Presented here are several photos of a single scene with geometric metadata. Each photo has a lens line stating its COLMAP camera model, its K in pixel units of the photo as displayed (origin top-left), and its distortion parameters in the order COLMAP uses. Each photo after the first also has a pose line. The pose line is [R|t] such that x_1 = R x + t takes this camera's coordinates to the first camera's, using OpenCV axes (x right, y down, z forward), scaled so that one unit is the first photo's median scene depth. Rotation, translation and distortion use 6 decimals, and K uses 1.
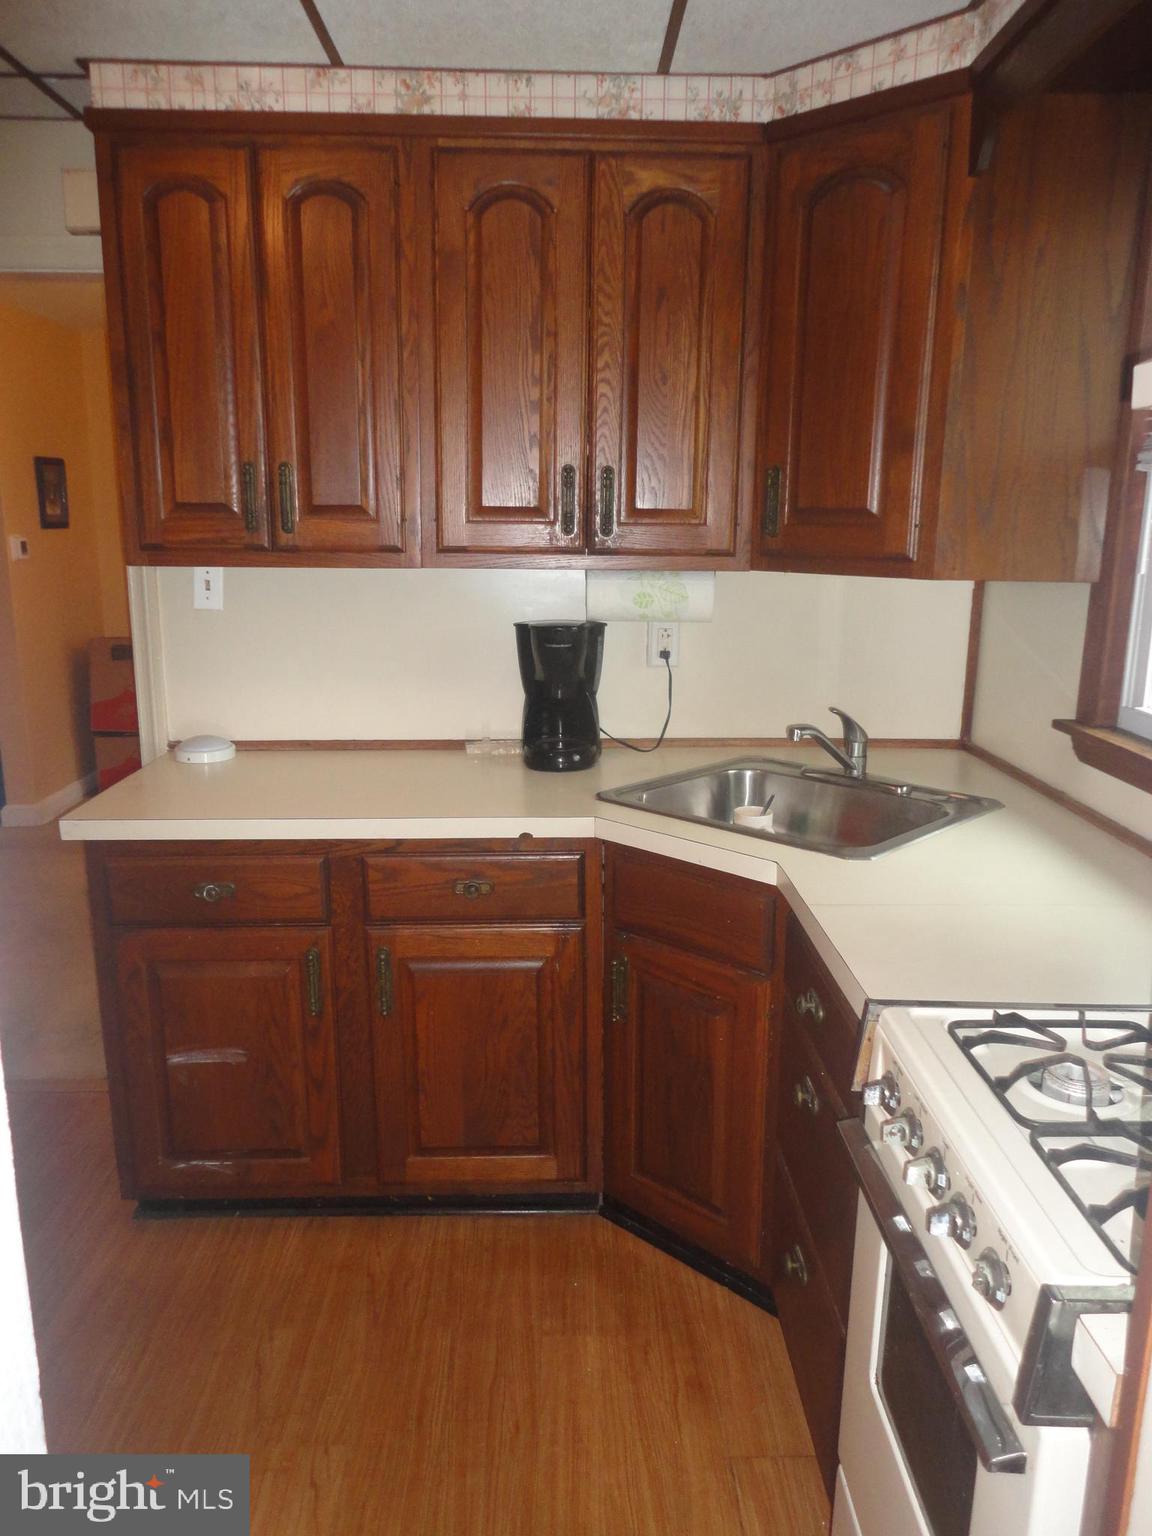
lens RADIAL K [[1125.7, 0, 575.1], [0, 1125.7, 760.3], [0, 0, 1]] dist [-0.005979, 0.013155]
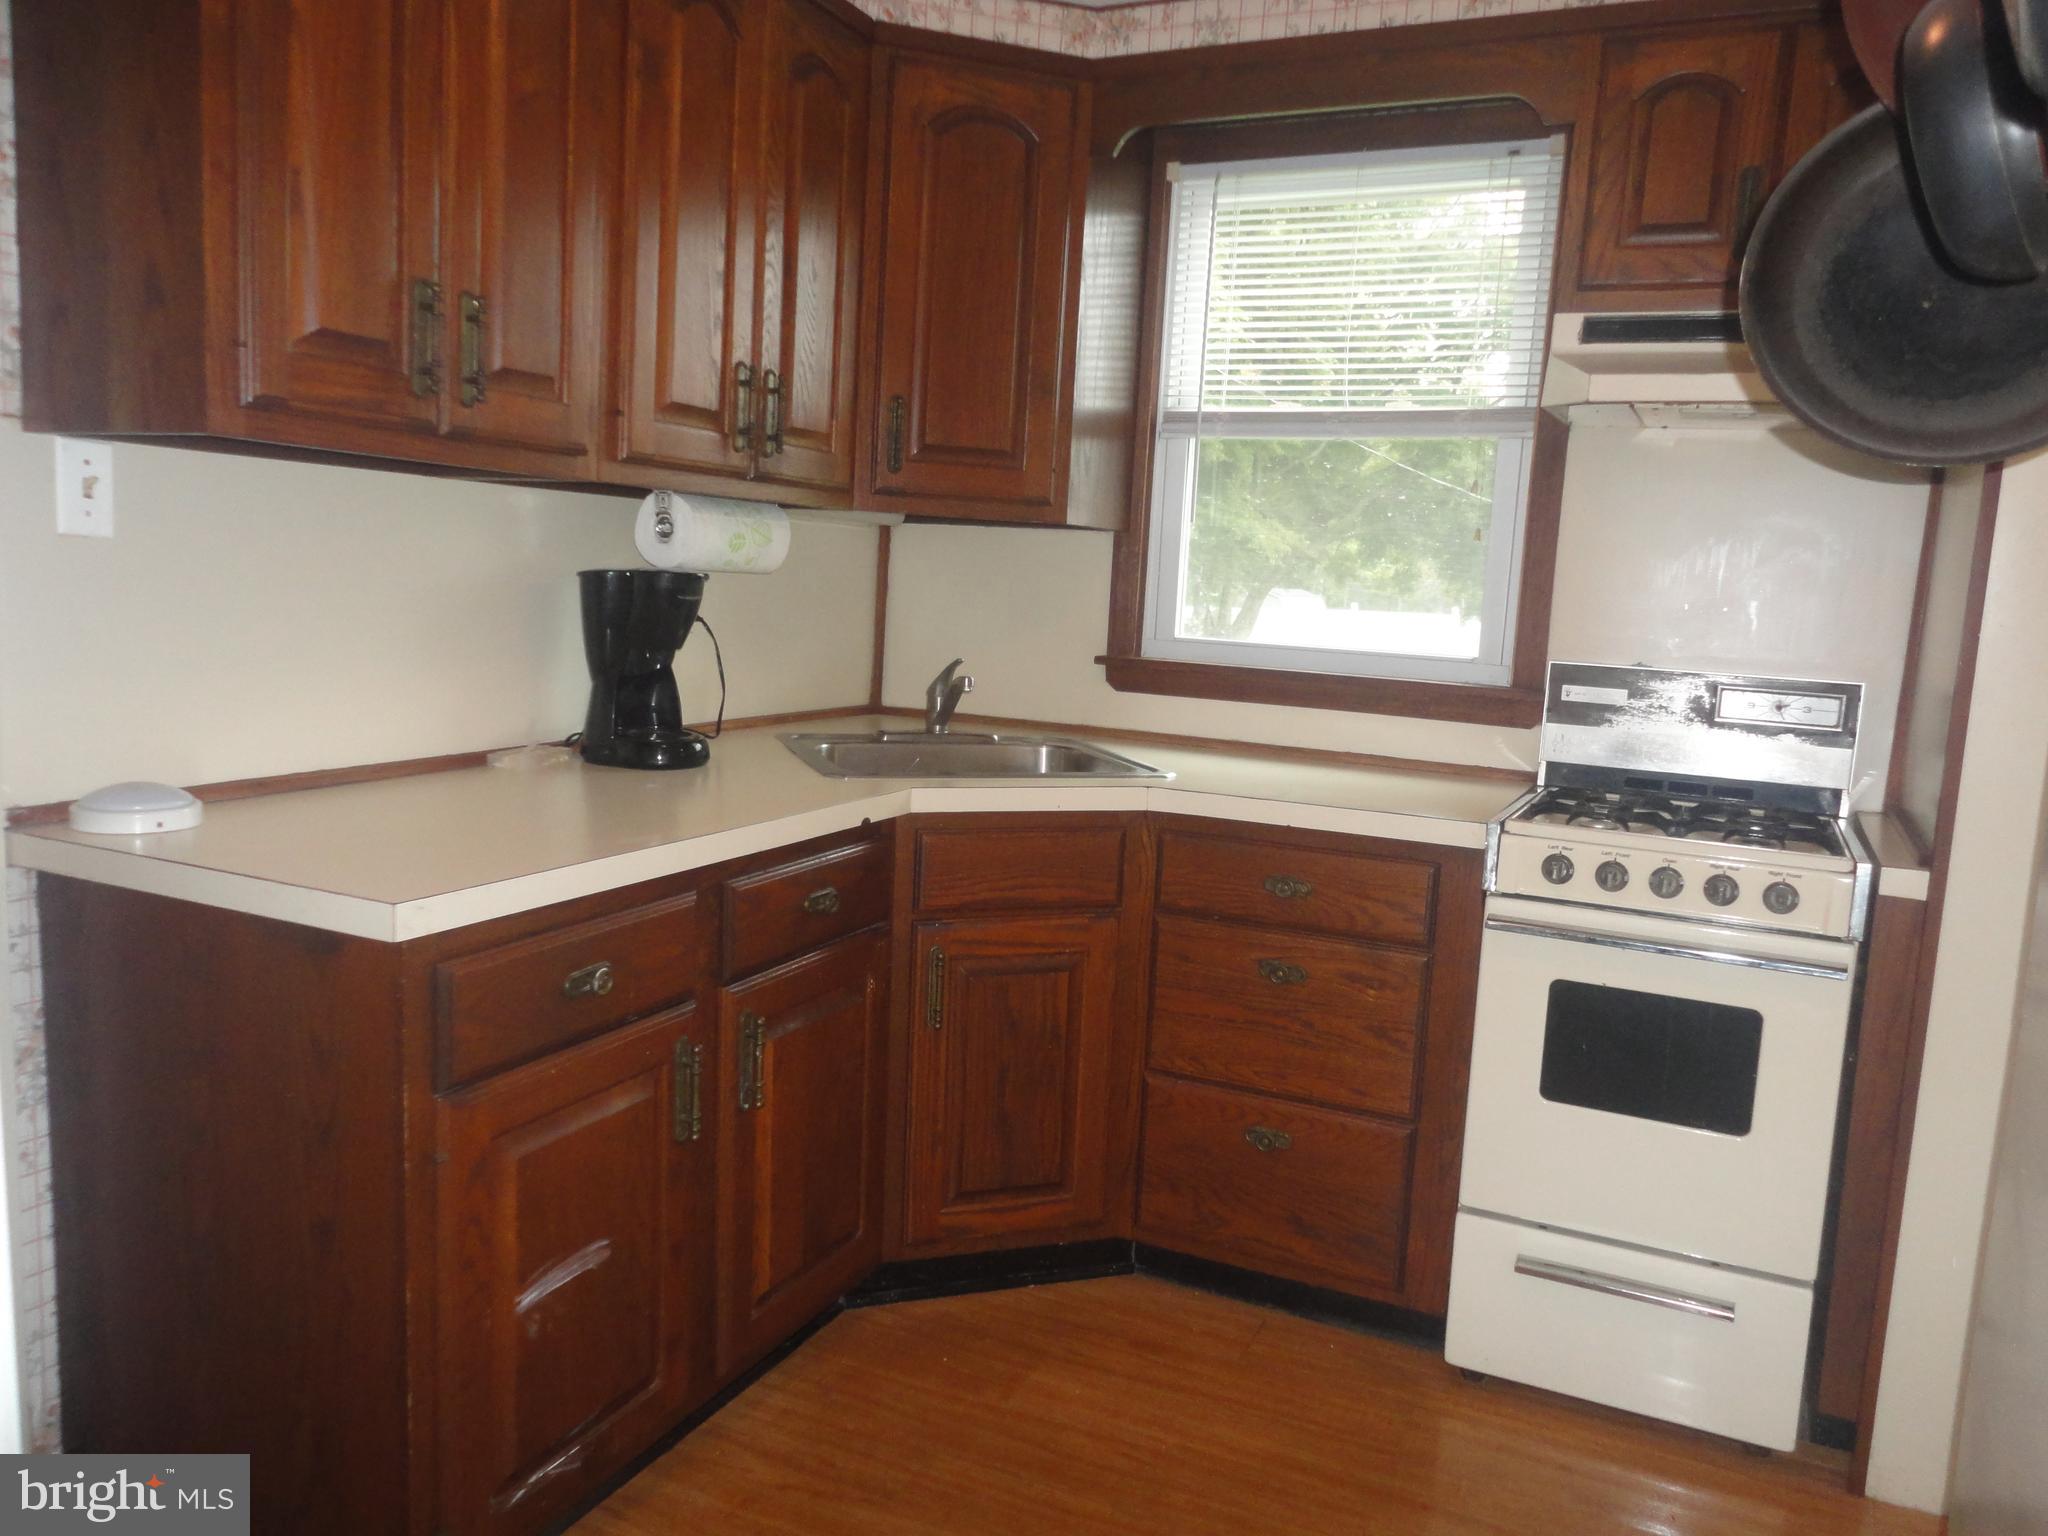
lens RADIAL K [[1500.9, 0, 1013.8], [0, 1500.9, 770.2], [0, 0, 1]] dist [-0.005979, 0.013155]
pose [[0.449574, -0.098992, 0.887741, -0.886400], [0.146149, 0.988599, 0.036225, 0.007627], [-0.881206, 0.113457, 0.458916, 0.395010]]
